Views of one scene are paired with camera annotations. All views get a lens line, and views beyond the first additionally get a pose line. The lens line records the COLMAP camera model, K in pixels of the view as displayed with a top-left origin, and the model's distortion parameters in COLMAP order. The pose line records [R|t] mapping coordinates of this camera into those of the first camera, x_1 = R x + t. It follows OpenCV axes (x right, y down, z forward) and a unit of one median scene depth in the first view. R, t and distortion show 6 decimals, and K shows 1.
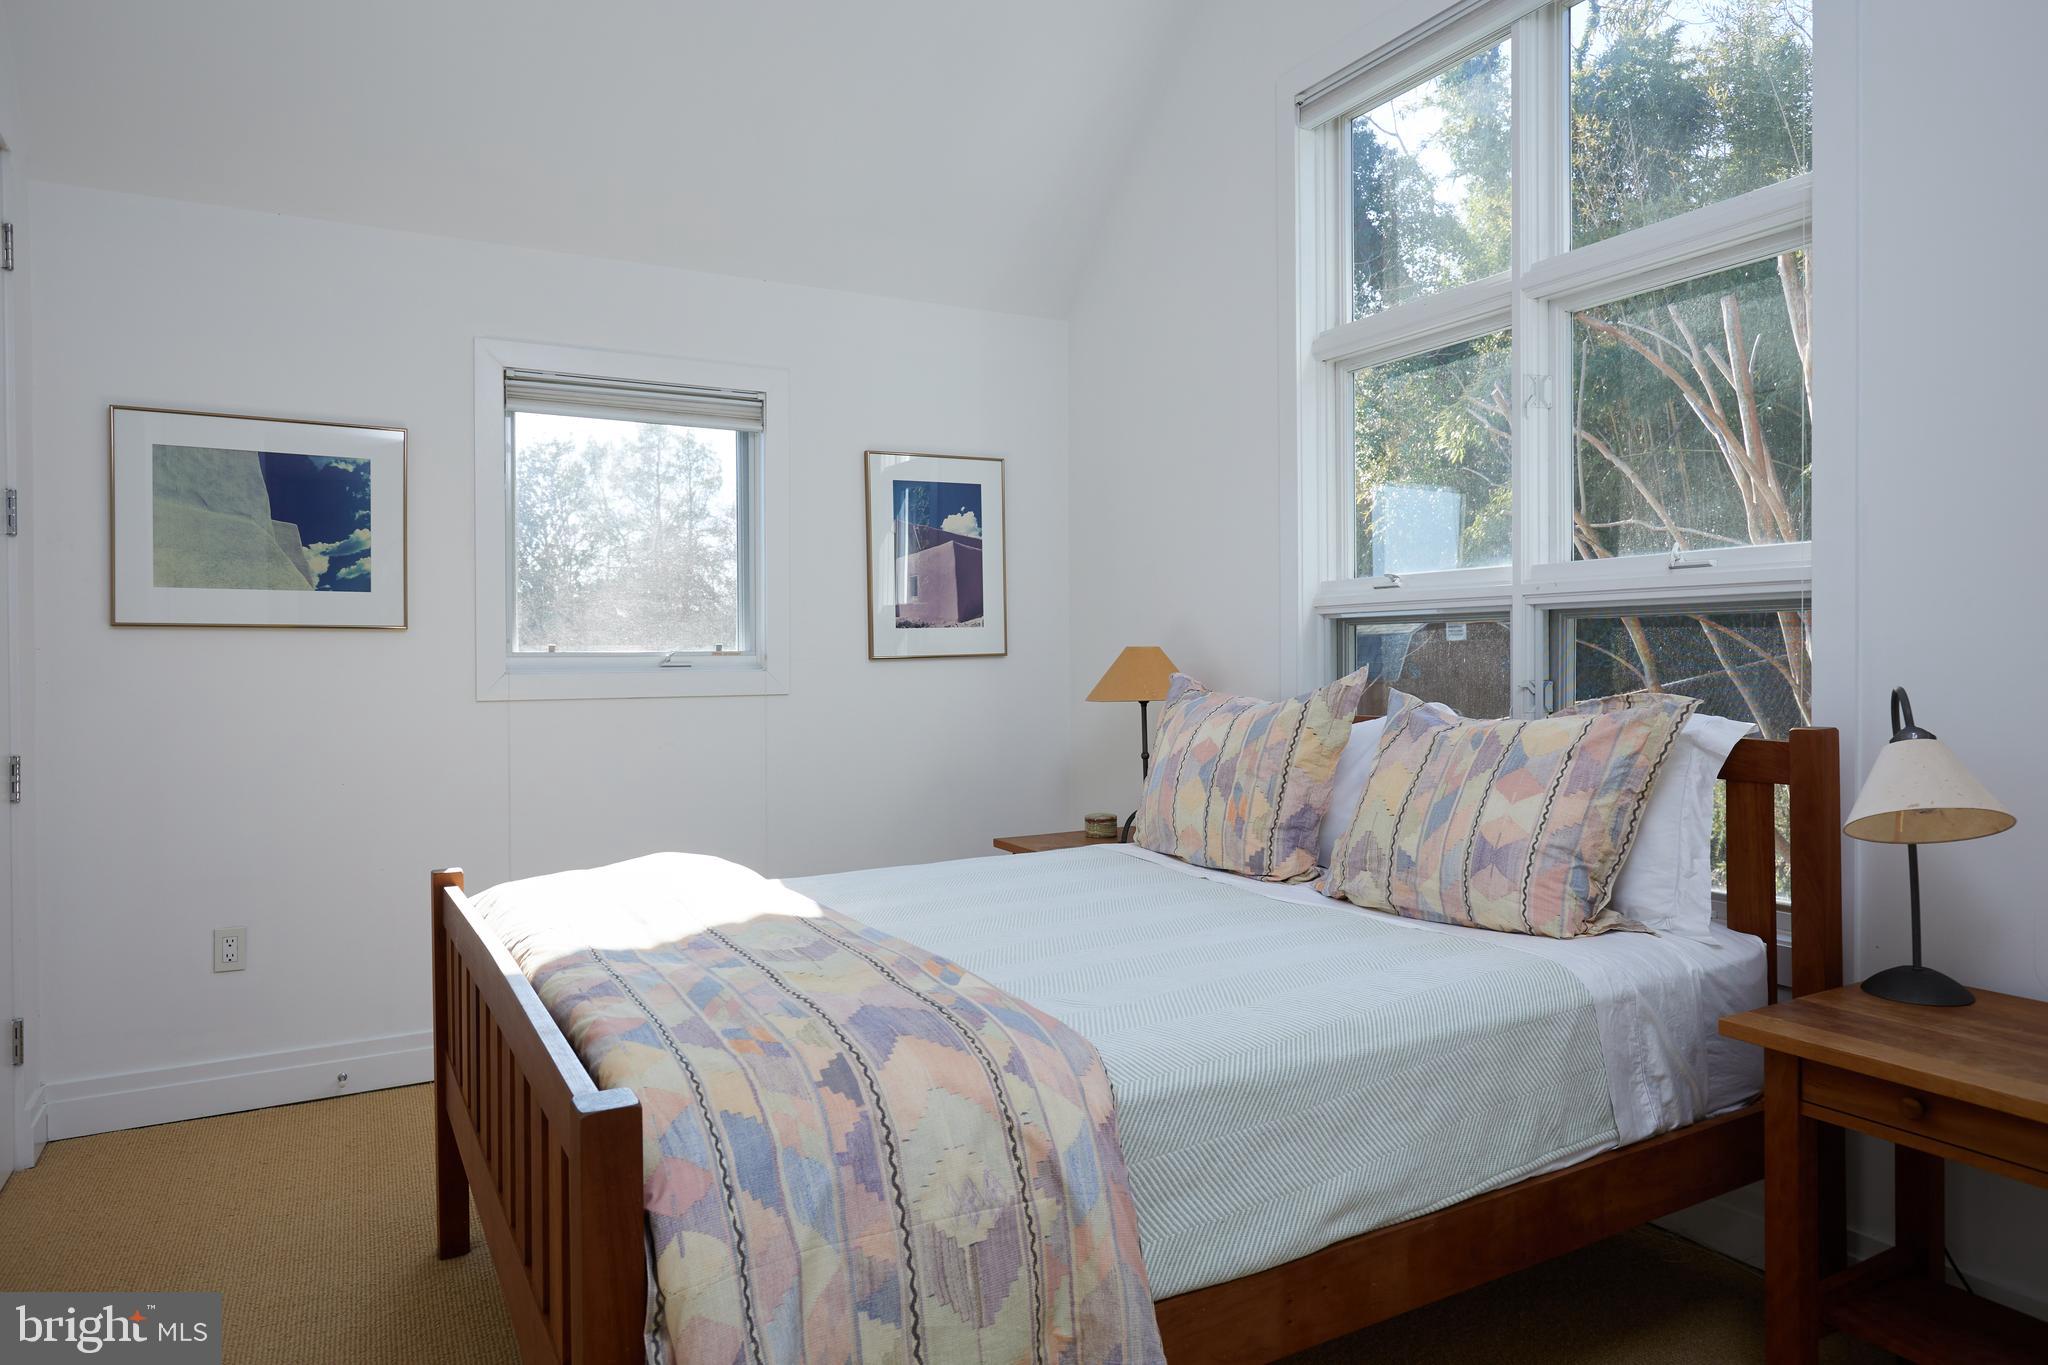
lens RADIAL K [[1275.9, 0, 1026.2], [0, 1275.9, 663.5], [0, 0, 1]] dist [-0.004689, 0.000698]
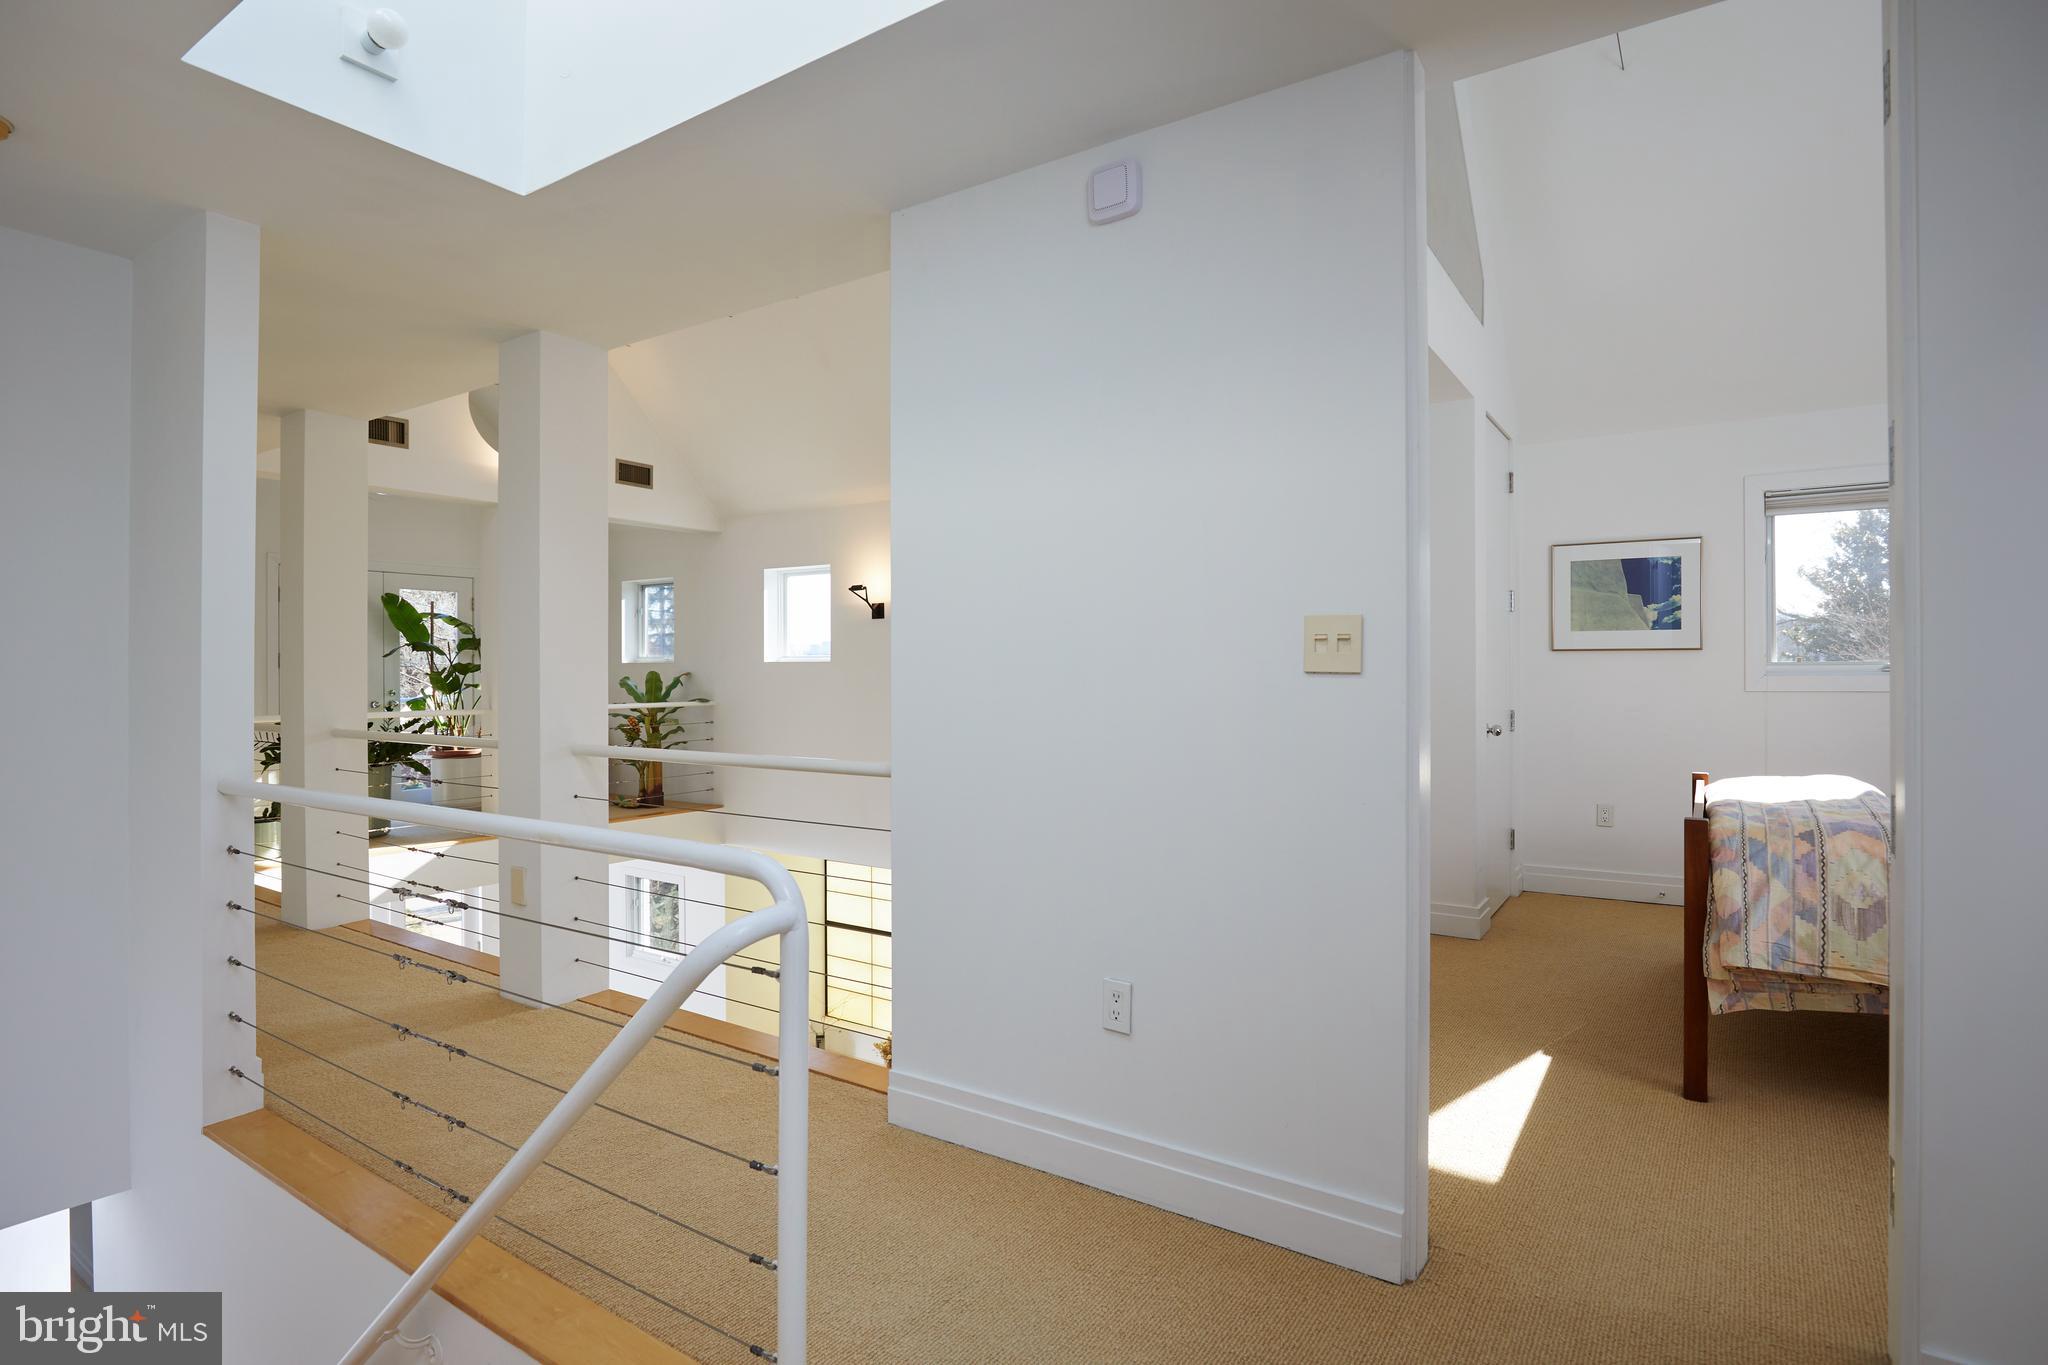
lens RADIAL K [[1043.2, 0, 1024.1], [0, 1043.2, 670.1], [0, 0, 1]] dist [-0.030034, 0.006861]
pose [[0.451973, 0.003846, -0.892023, 0.386830], [-0.003100, 0.999991, 0.002740, 0.000426], [0.892026, 0.001527, 0.451981, -0.515744]]
